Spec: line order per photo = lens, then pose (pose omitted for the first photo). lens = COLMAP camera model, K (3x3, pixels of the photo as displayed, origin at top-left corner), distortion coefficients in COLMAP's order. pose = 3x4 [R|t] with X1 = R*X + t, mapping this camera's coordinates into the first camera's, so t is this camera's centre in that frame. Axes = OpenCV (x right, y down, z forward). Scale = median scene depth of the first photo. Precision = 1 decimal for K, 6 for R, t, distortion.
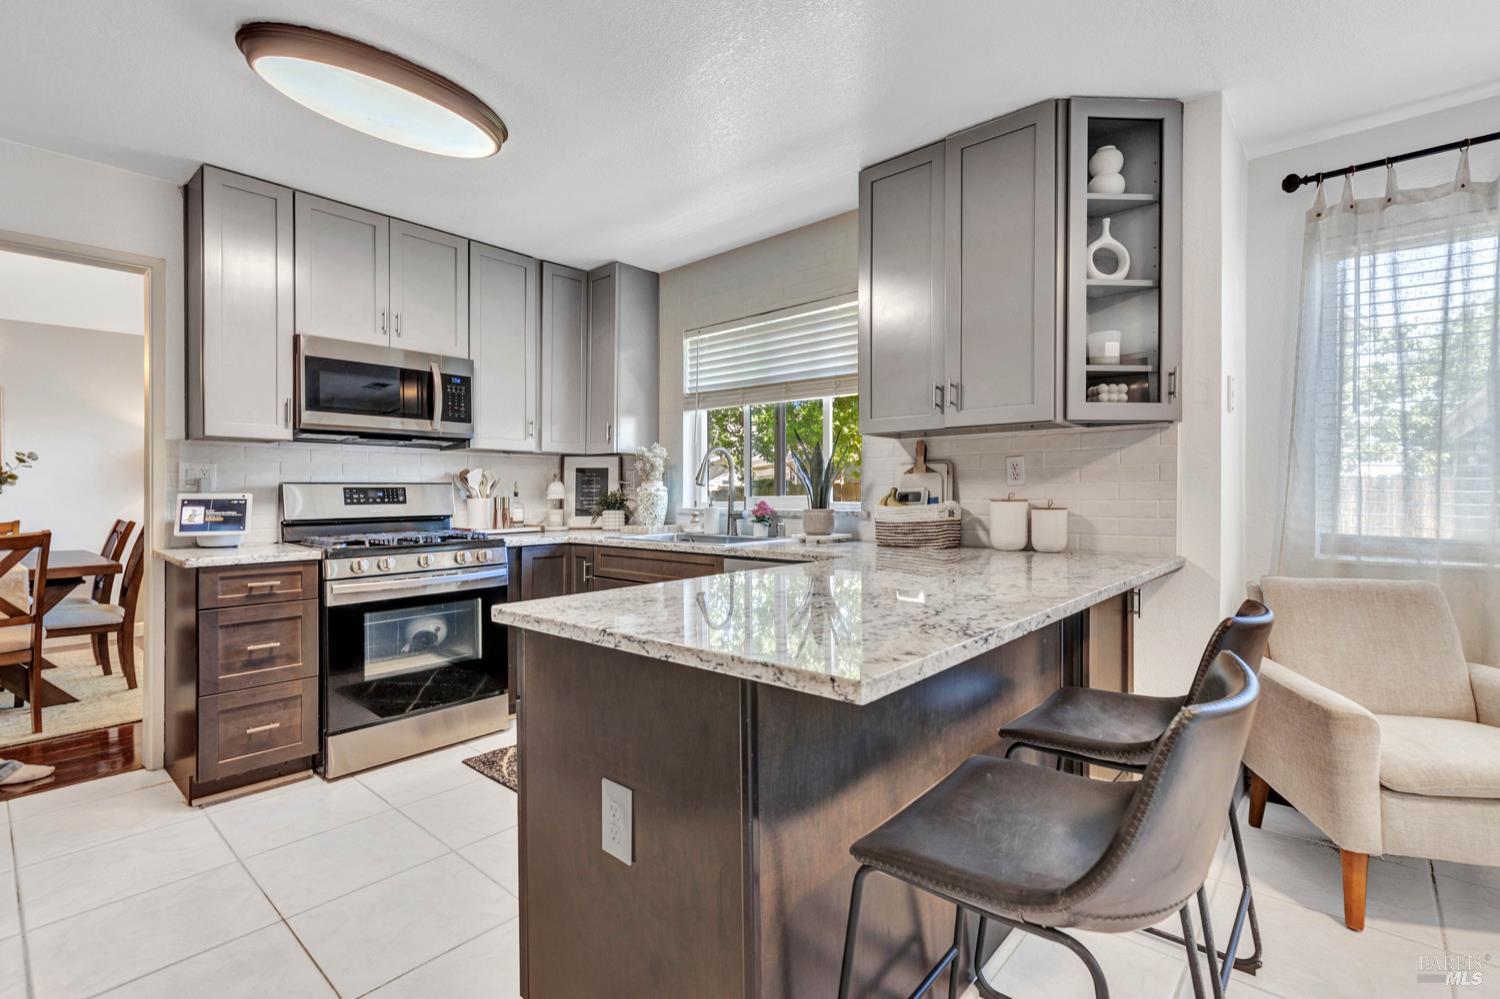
lens RADIAL K [[674.0, 0, 750.0], [0, 674.0, 499.5], [0, 0, 1]] dist [0.003257, 0.000483]
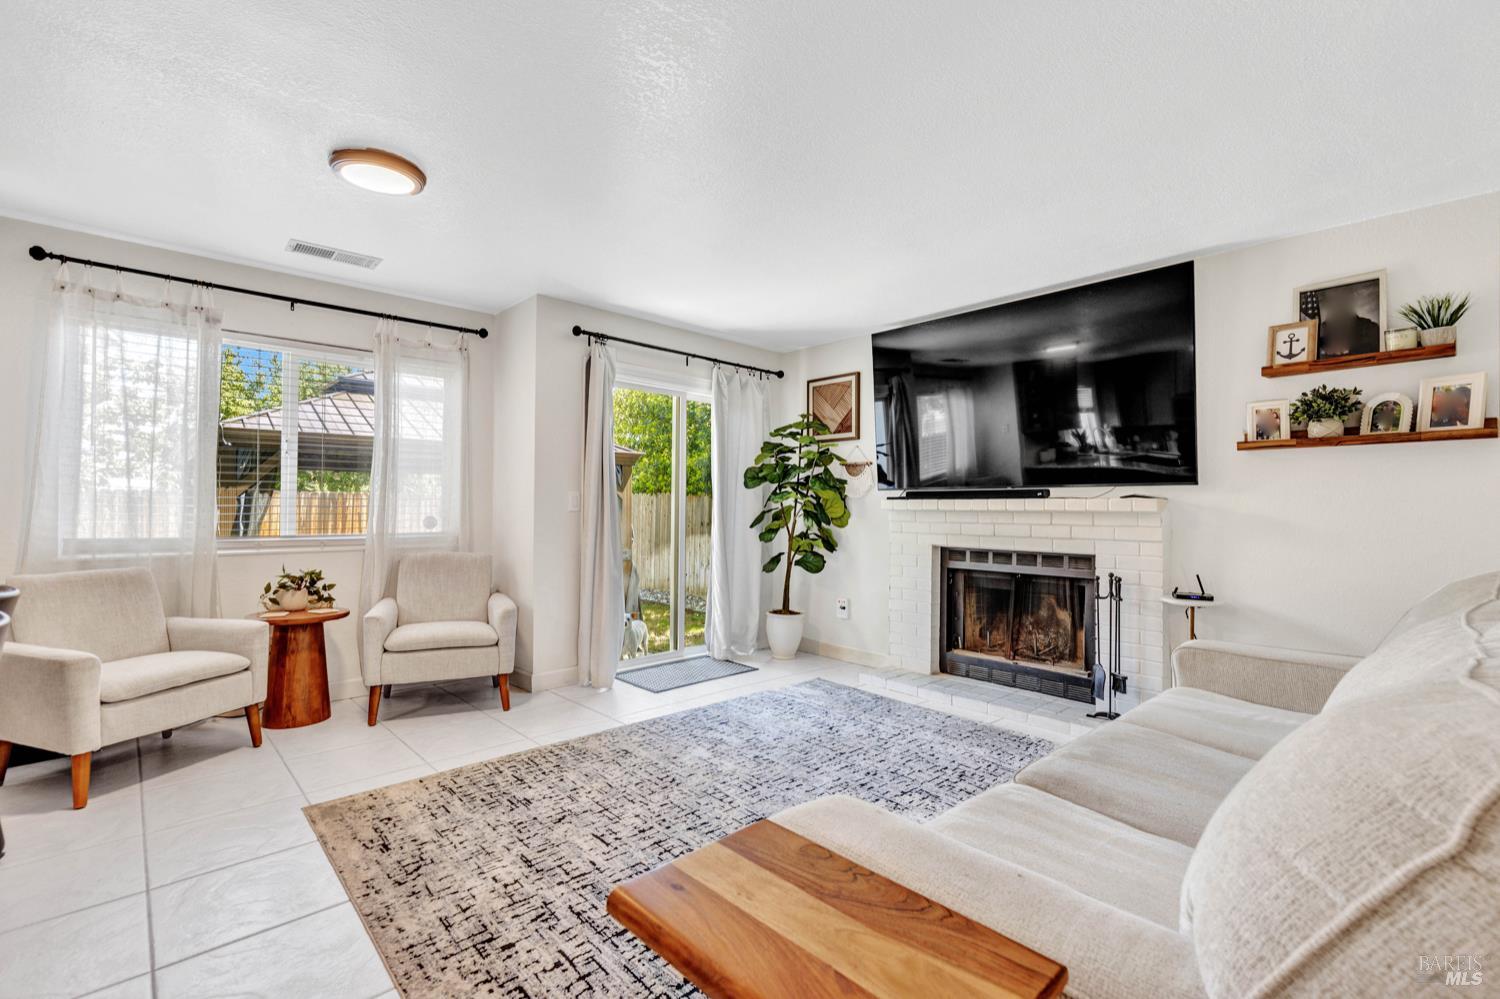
lens RADIAL K [[674.0, 0, 750.0], [0, 674.0, 499.5], [0, 0, 1]] dist [0.003257, 0.000483]
pose [[0.085568, 0.015504, 0.996212, -0.315099], [0.006147, 0.999852, -0.016088, 0.006019], [-0.996313, 0.007500, 0.085460, -0.399956]]
